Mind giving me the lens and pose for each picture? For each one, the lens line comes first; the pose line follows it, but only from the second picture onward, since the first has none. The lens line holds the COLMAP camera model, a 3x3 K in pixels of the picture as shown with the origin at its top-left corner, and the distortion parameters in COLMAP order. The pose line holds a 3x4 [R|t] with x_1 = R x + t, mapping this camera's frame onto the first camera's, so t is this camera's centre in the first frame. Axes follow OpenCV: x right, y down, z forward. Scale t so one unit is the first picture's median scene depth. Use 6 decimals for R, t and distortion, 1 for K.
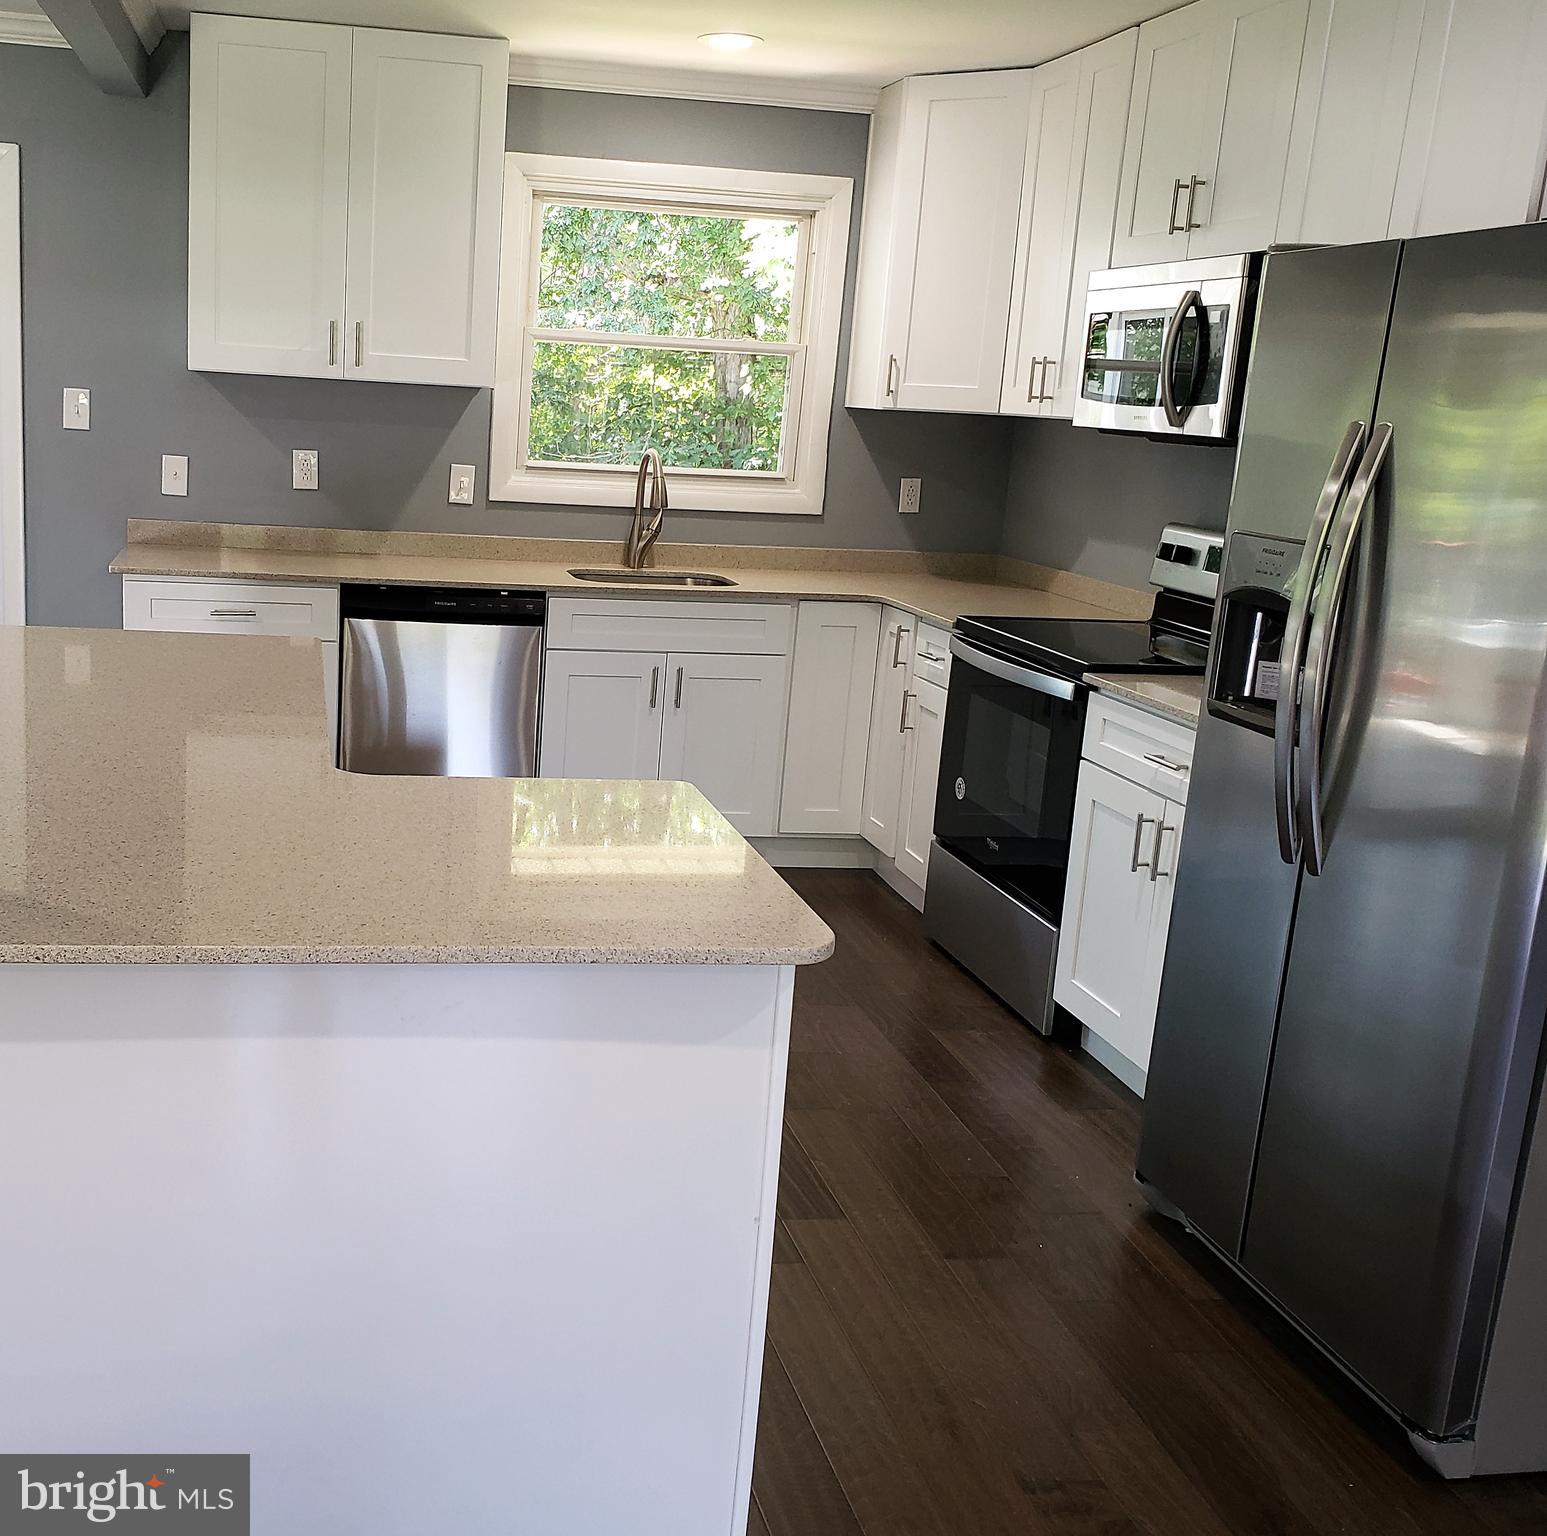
lens RADIAL K [[1648.5, 0, 566.2], [0, 1648.5, 762.7], [0, 0, 1]] dist [0.010657, 0.000000]
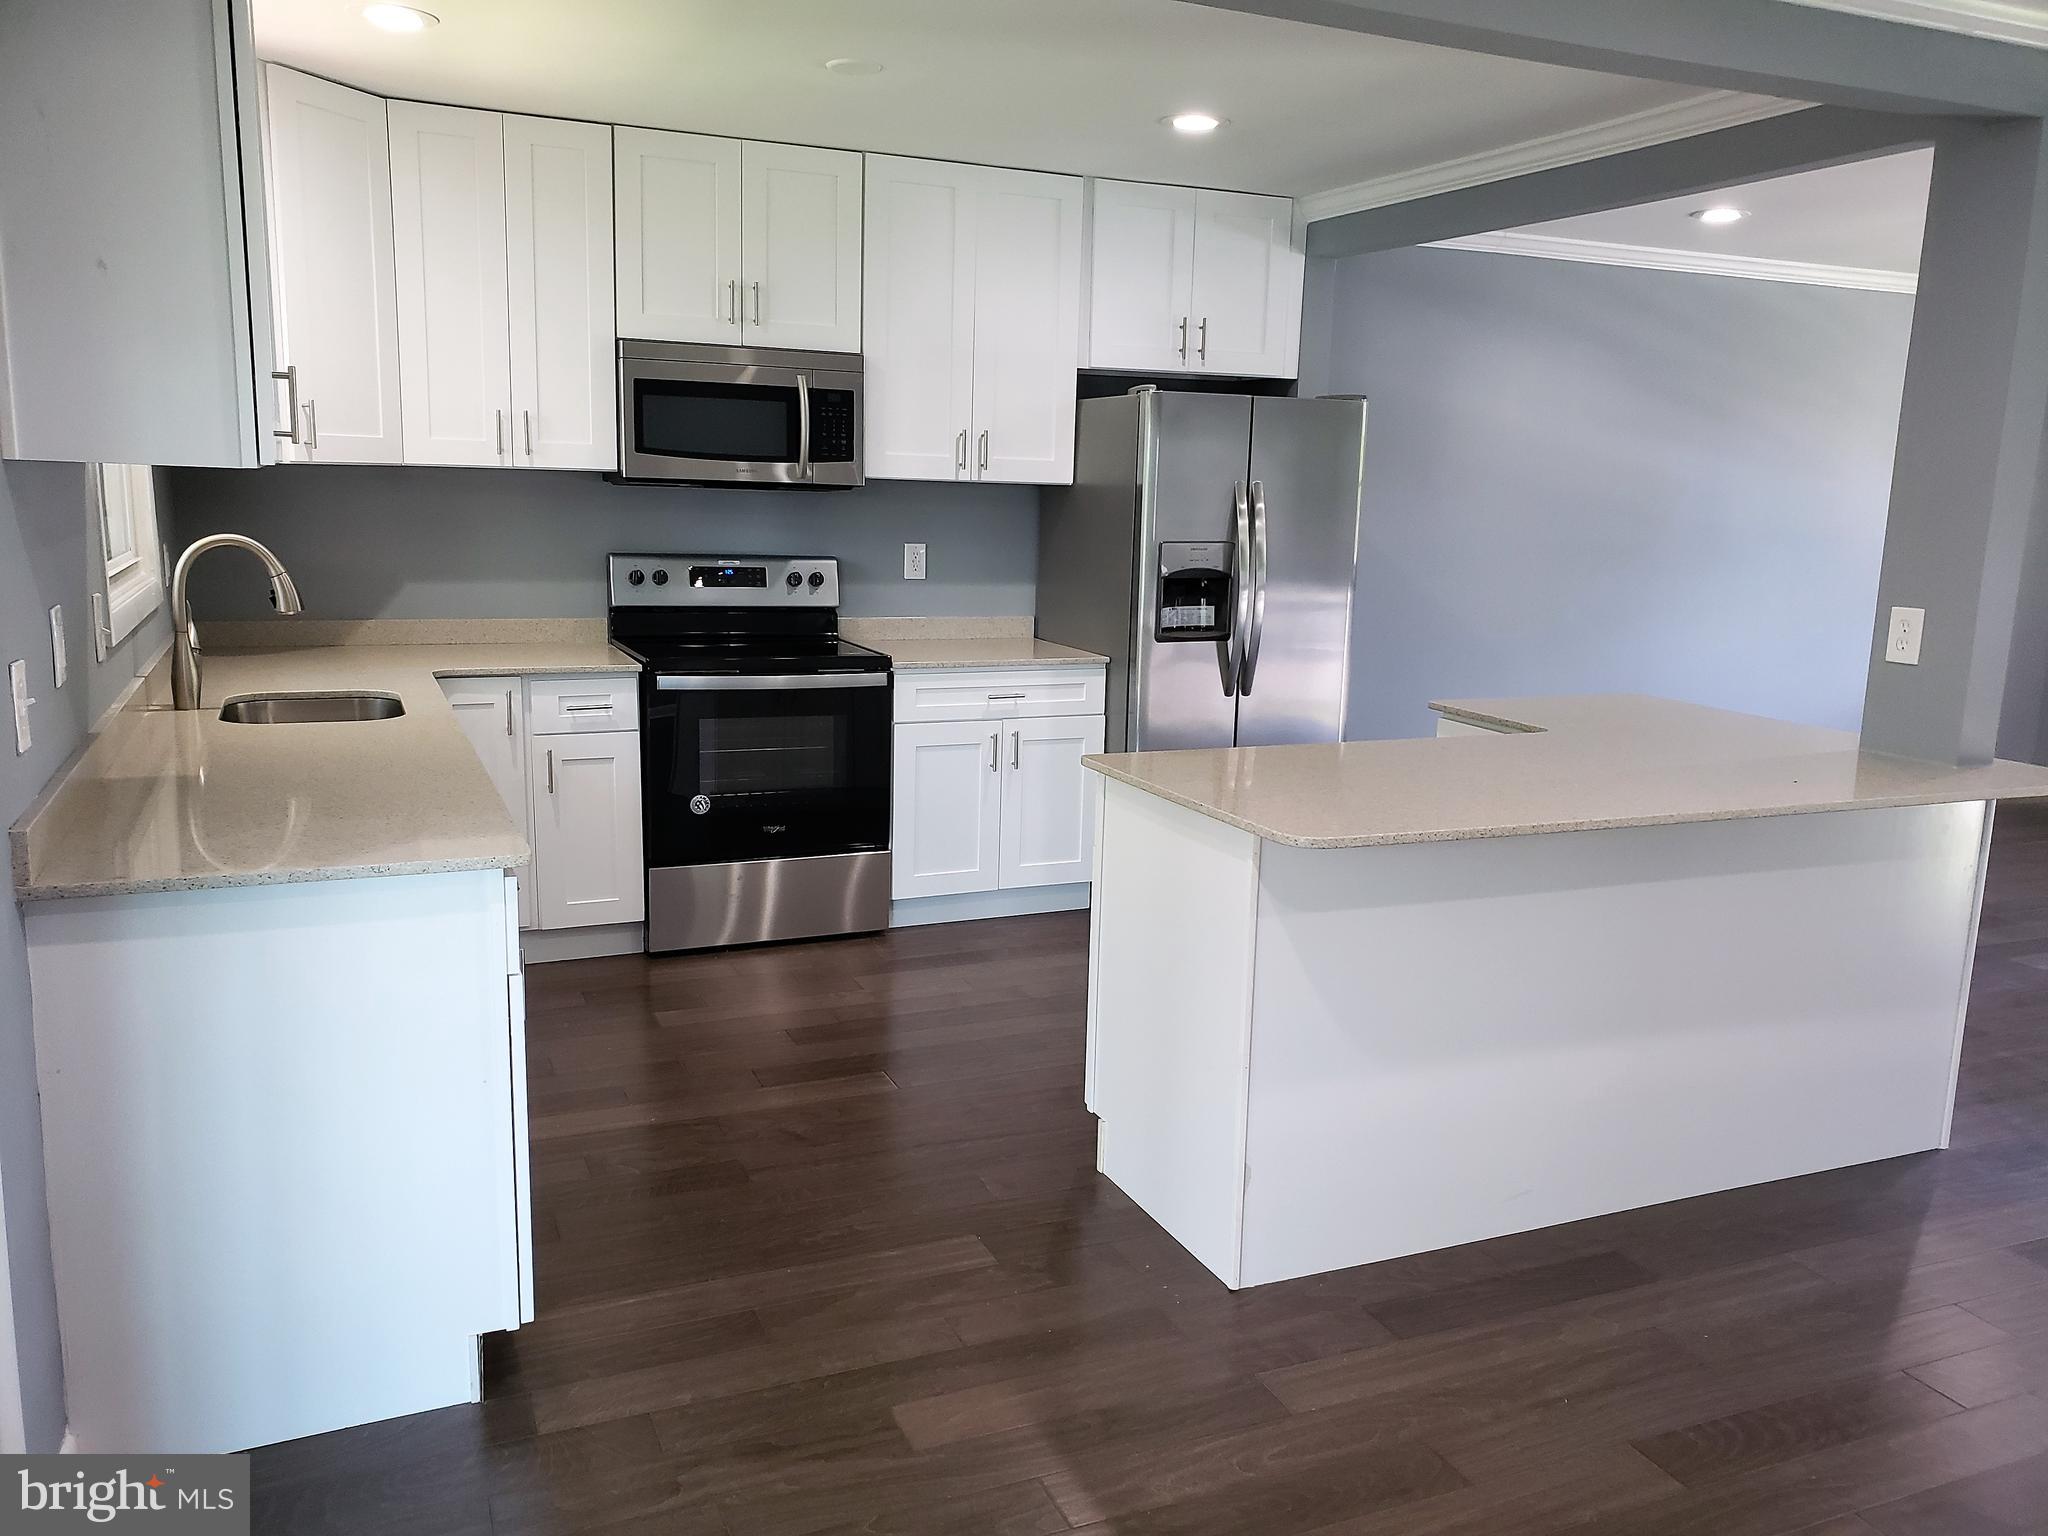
lens RADIAL K [[1589.1, 0, 1065.7], [0, 1589.1, 779.9], [0, 0, 1]] dist [0.043317, -0.030582]
pose [[-0.255555, -0.236906, 0.937319, -0.758093], [0.174442, 0.942301, 0.285726, -0.242025], [-0.950927, 0.236527, -0.199483, 0.884357]]
